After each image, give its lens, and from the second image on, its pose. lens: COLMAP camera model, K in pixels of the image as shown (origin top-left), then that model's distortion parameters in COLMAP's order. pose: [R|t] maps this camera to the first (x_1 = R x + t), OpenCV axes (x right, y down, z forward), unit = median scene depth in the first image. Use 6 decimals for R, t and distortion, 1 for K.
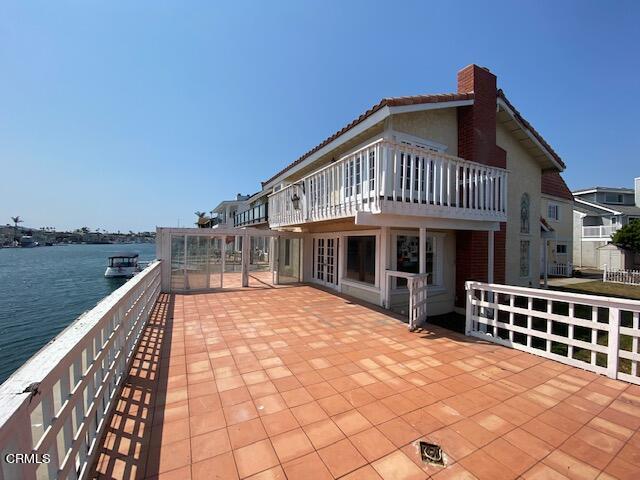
lens RADIAL K [[268.9, 0, 320.0], [0, 268.9, 242.8], [0, 0, 1]] dist [-0.037830, -0.001003]
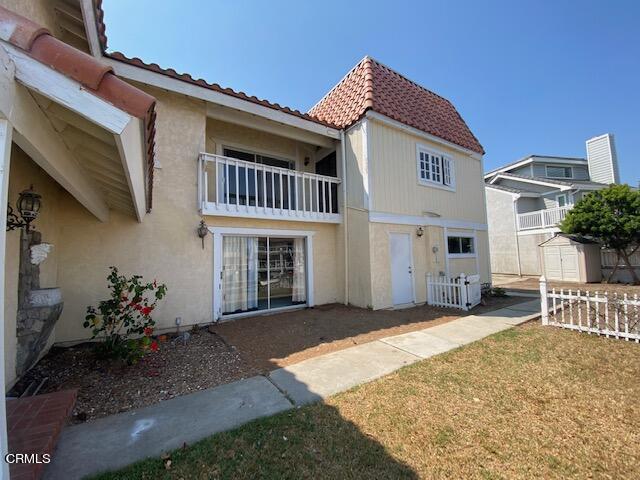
lens RADIAL K [[258.0, 0, 322.2], [0, 258.0, 240.7], [0, 0, 1]] dist [-0.001760, -0.011658]
pose [[0.995061, -0.037295, 0.091989, 0.517595], [0.042791, 0.997369, -0.058509, 0.027422], [-0.089565, 0.062156, 0.994040, 0.444198]]
